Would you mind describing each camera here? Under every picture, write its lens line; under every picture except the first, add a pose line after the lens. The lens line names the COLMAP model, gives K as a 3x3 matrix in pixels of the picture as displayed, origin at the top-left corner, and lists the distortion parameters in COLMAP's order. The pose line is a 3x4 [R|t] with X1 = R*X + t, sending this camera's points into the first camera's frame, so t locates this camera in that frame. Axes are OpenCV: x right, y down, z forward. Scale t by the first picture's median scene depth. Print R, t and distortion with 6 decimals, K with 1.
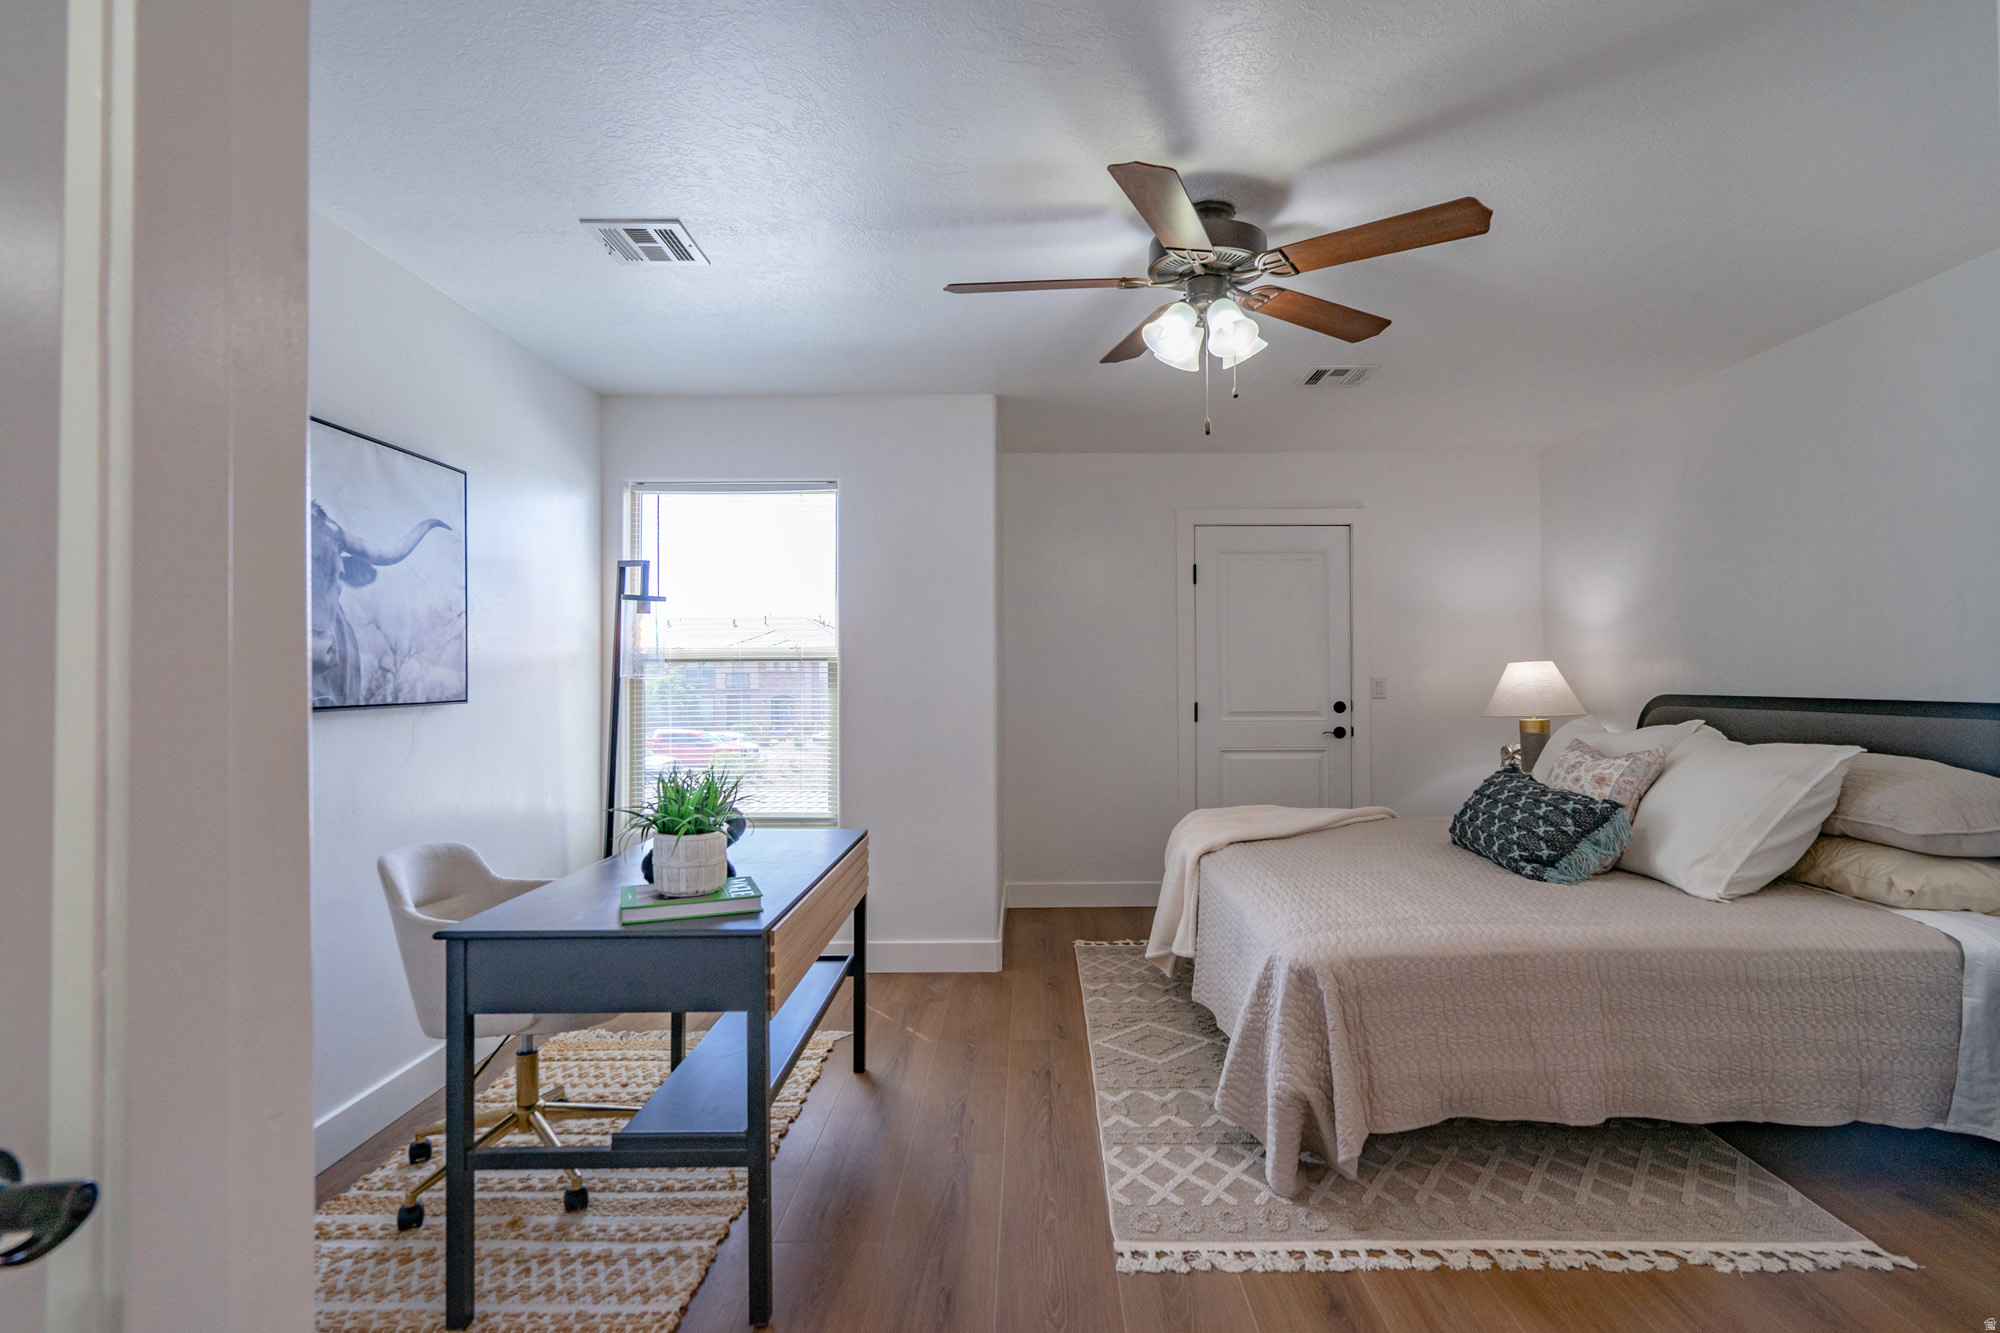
lens RADIAL K [[918.7, 0, 994.6], [0, 918.7, 667.7], [0, 0, 1]] dist [0.000576, -0.000017]
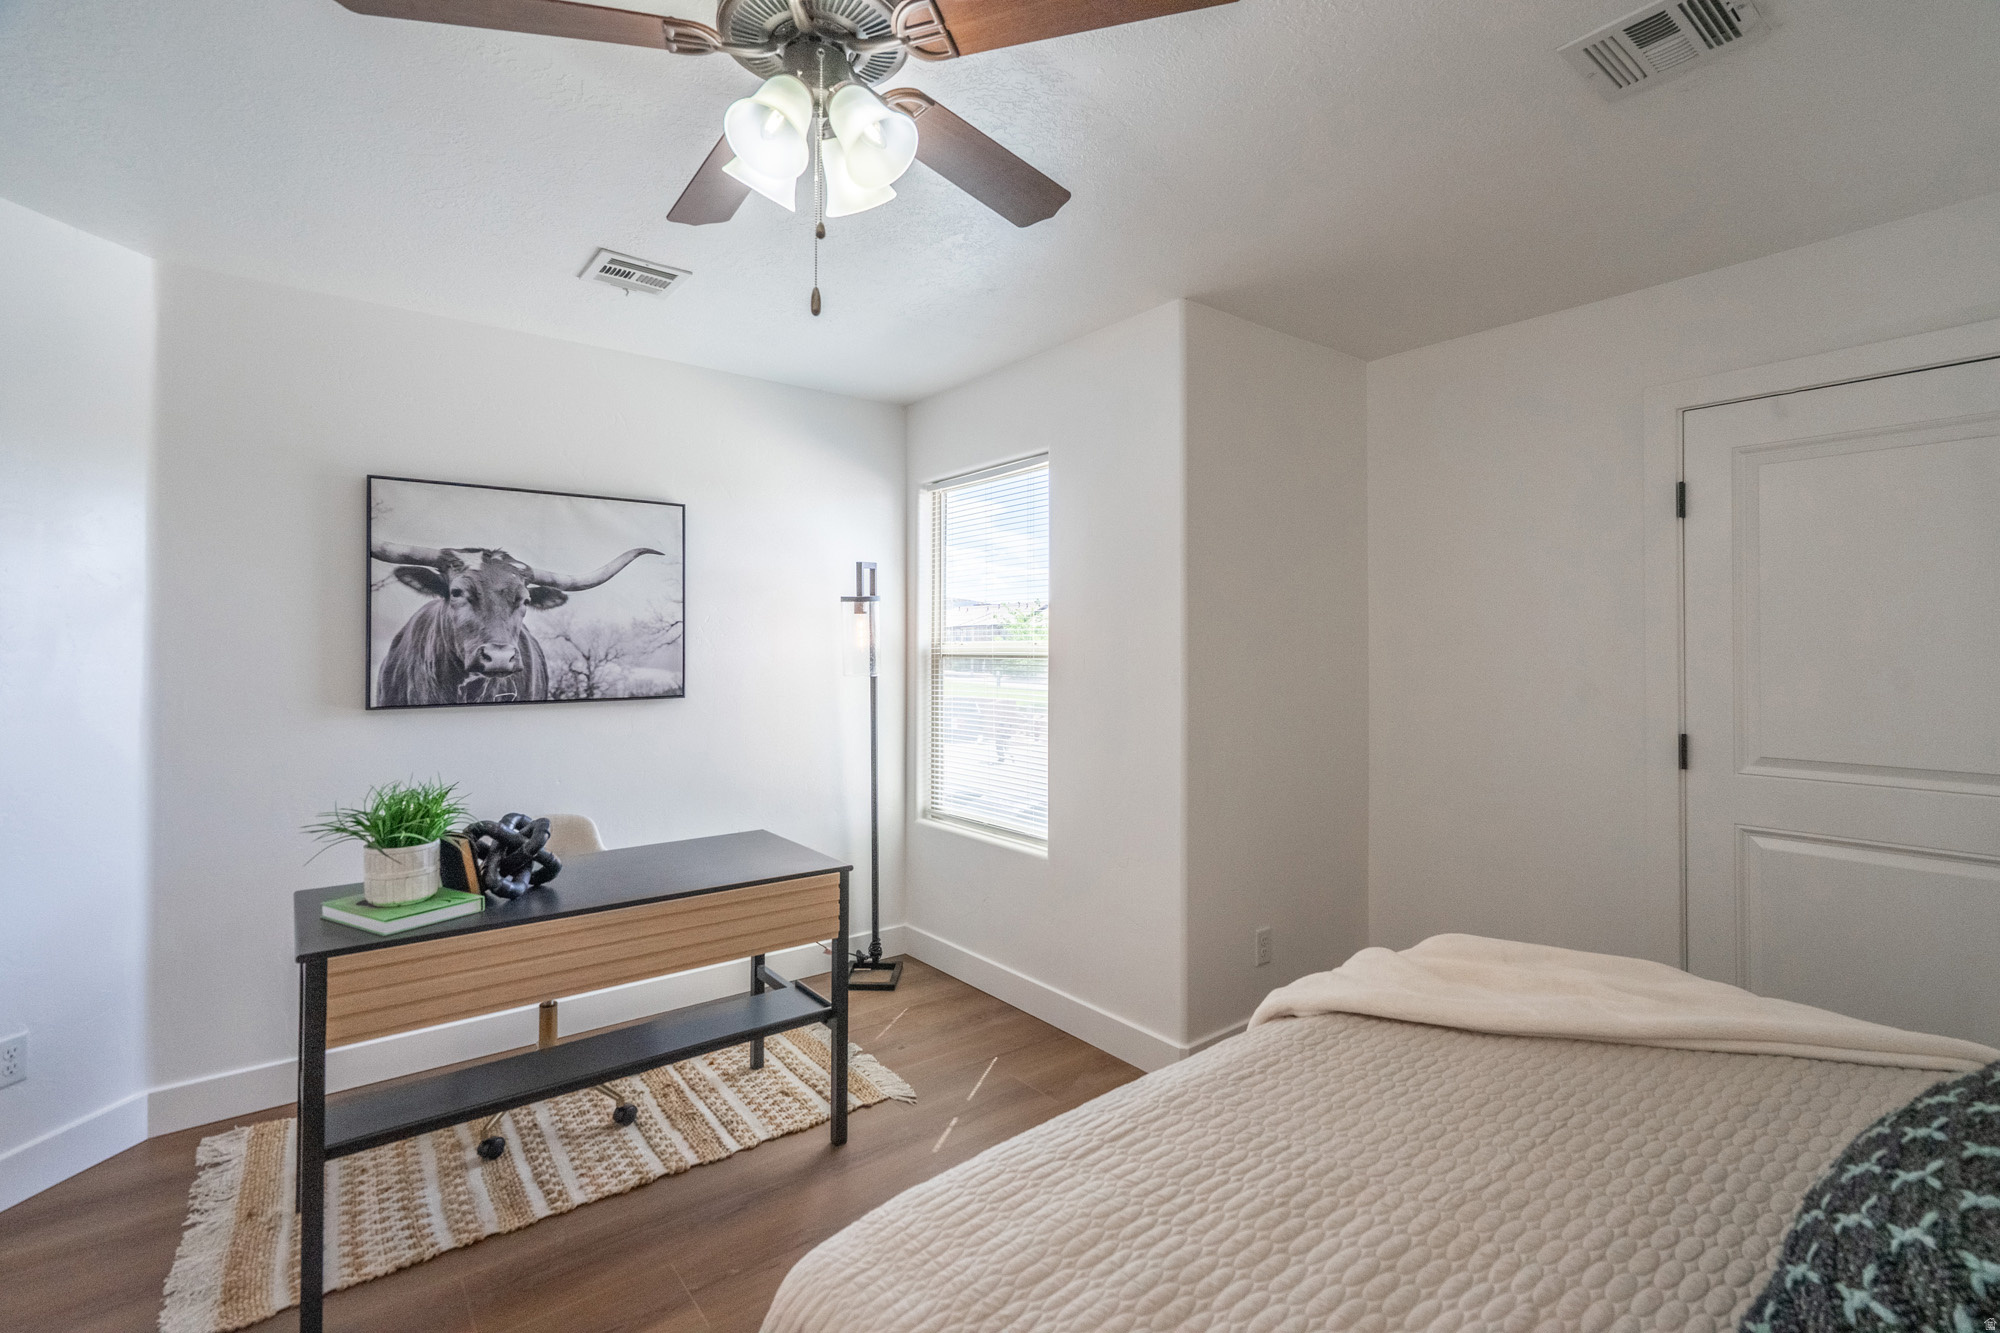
lens RADIAL K [[889.1, 0, 995.3], [0, 889.1, 640.0], [0, 0, 1]] dist [-0.003789, 0.005795]
pose [[0.645464, -0.006502, -0.763763, 0.679630], [0.007206, 0.999971, -0.002423, -0.036574], [0.763757, -0.003940, 0.645492, 0.666106]]
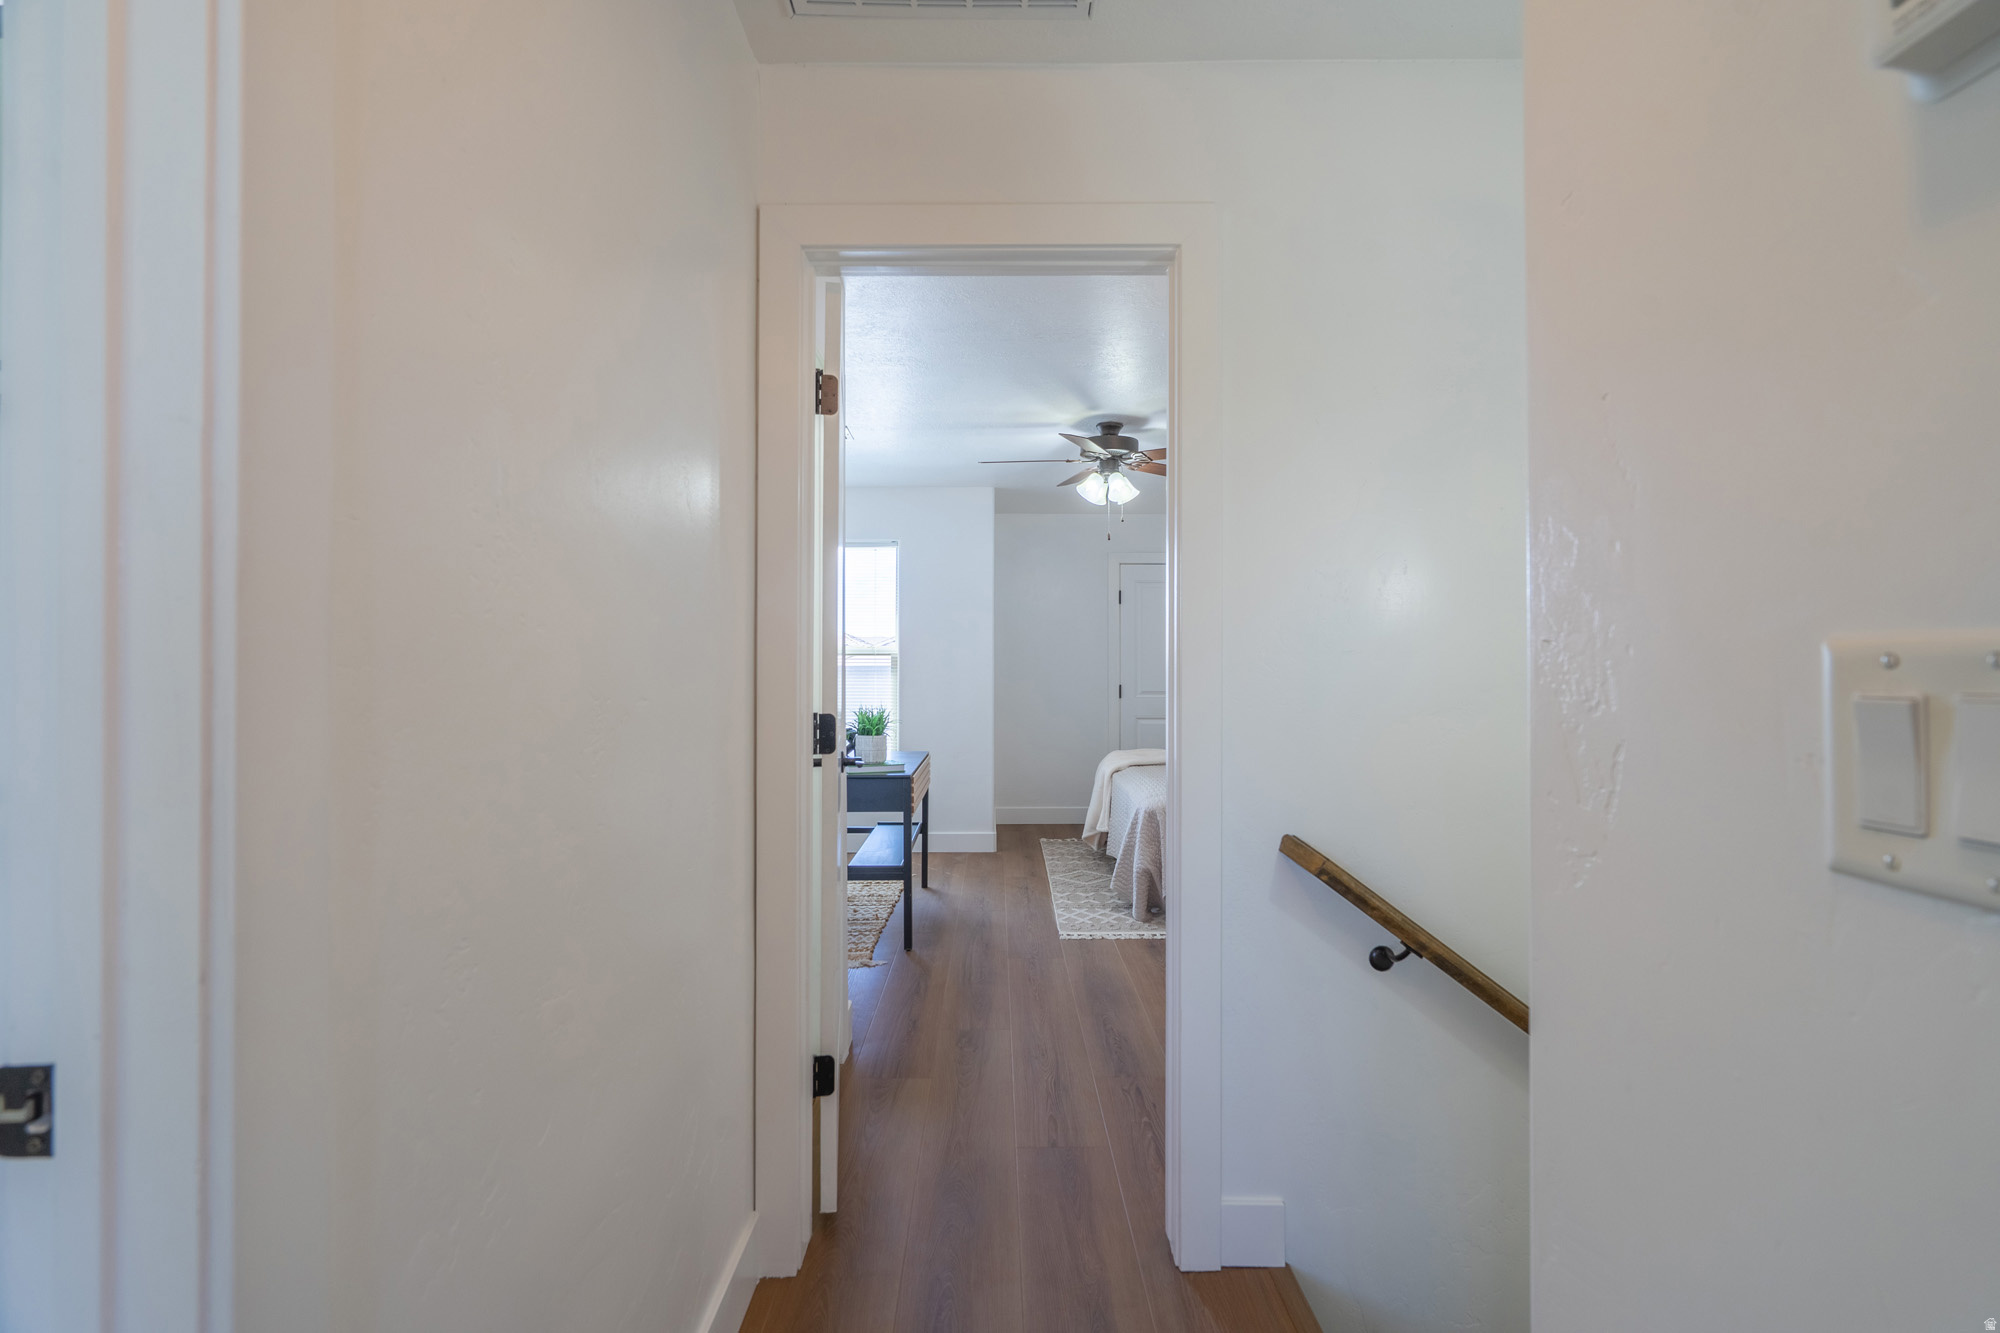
lens RADIAL K [[869.8, 0, 990.5], [0, 869.8, 645.5], [0, 0, 1]] dist [0.000349, 0.000643]
pose [[0.999493, -0.004482, 0.031530, -0.061174], [0.004744, 0.999955, -0.008253, -0.027698], [-0.031492, 0.008398, 0.999469, -0.691261]]
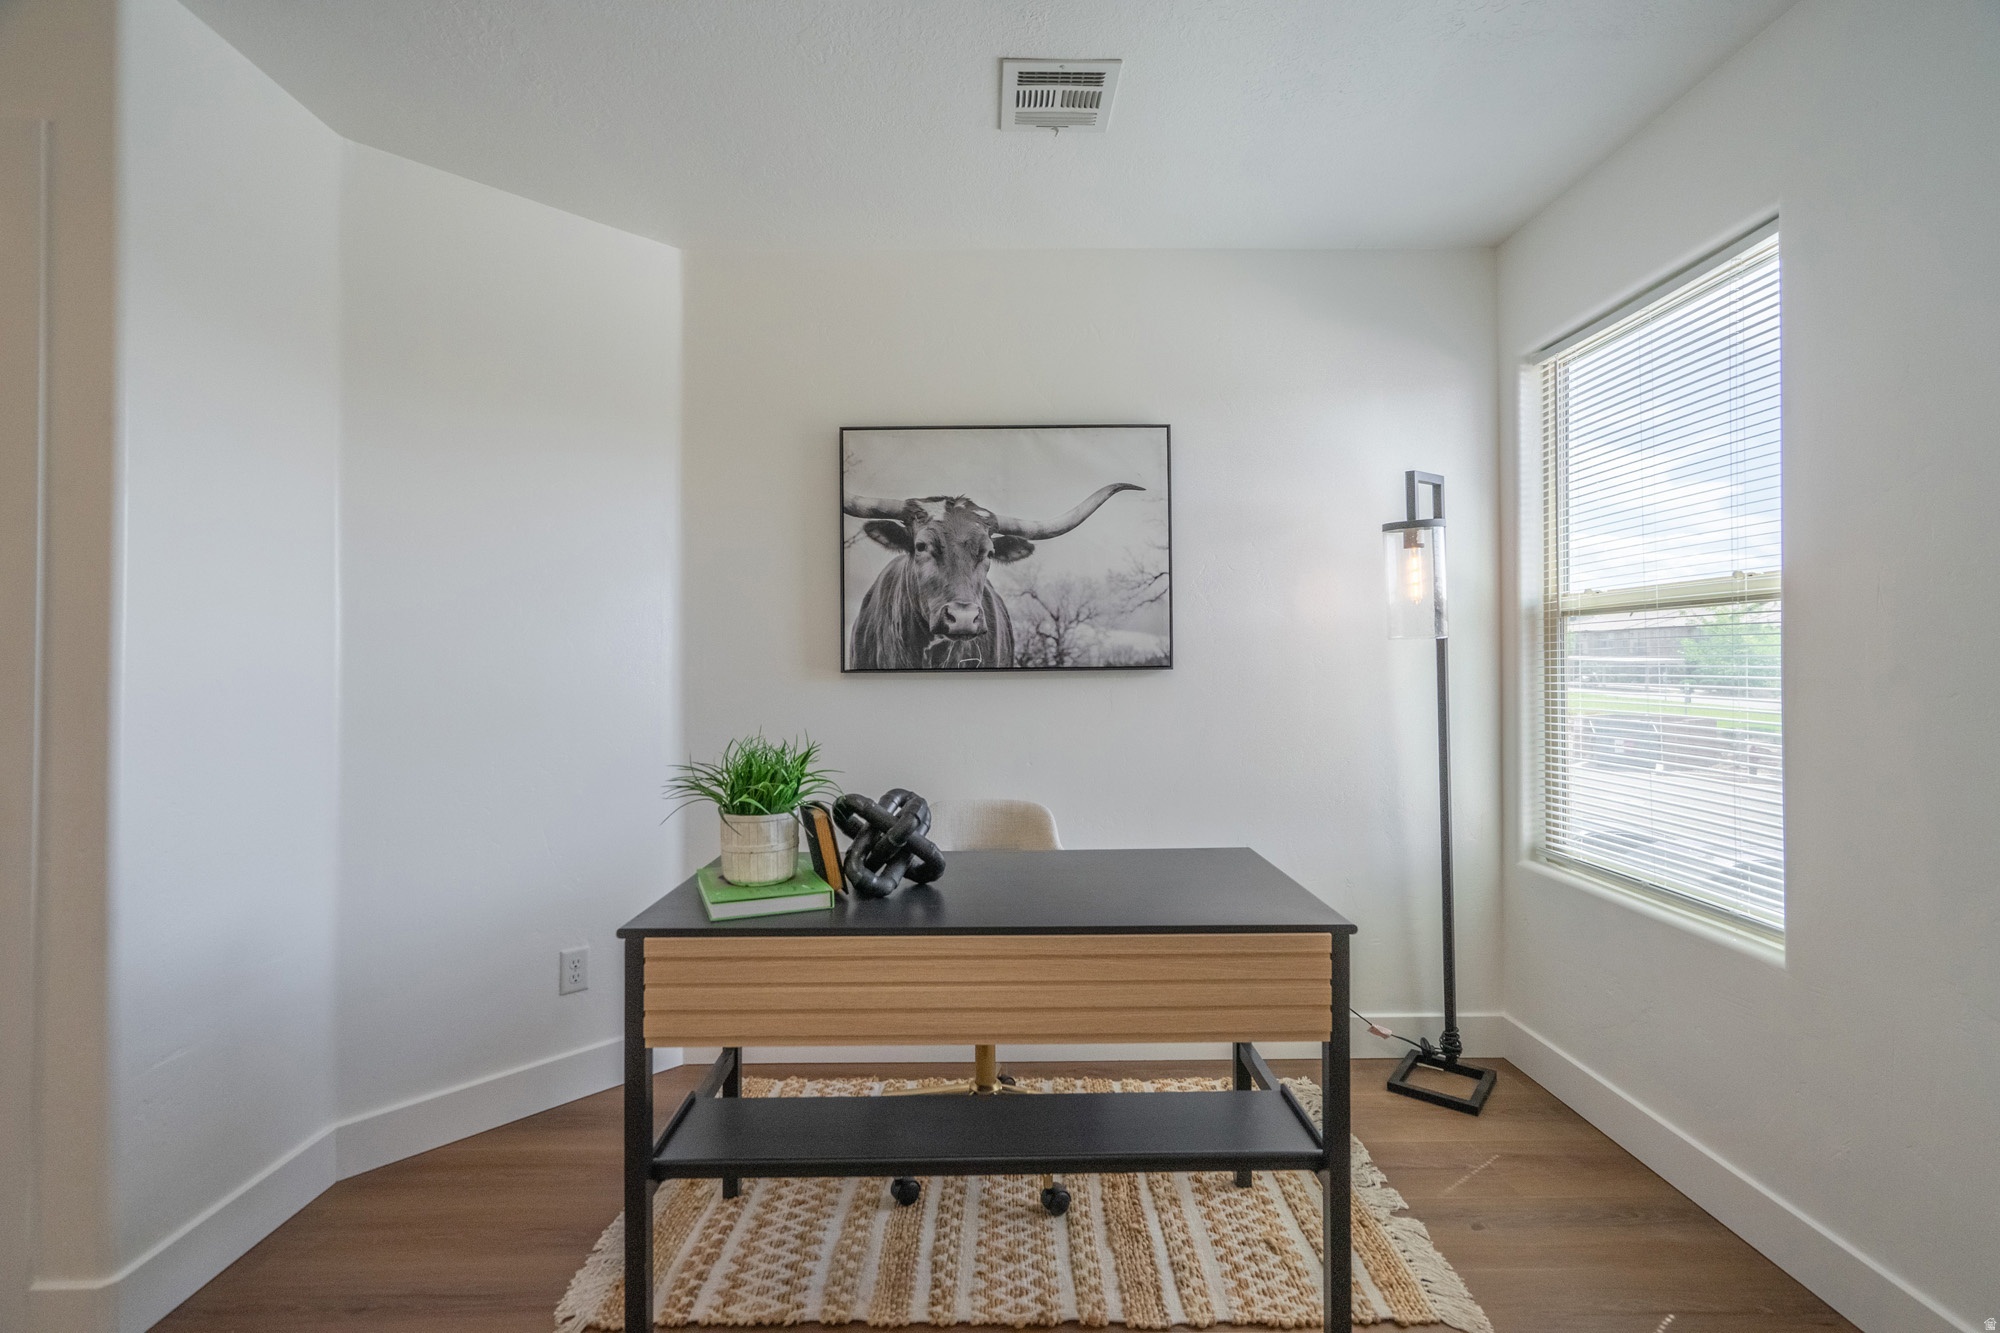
lens RADIAL K [[903.2, 0, 993.9], [0, 903.2, 654.8], [0, 0, 1]] dist [-0.001645, 0.000634]
pose [[0.051142, -0.004445, -0.998682, 0.408244], [0.017005, 0.999849, -0.003579, 0.028792], [0.998547, -0.016800, 0.051209, 0.912550]]
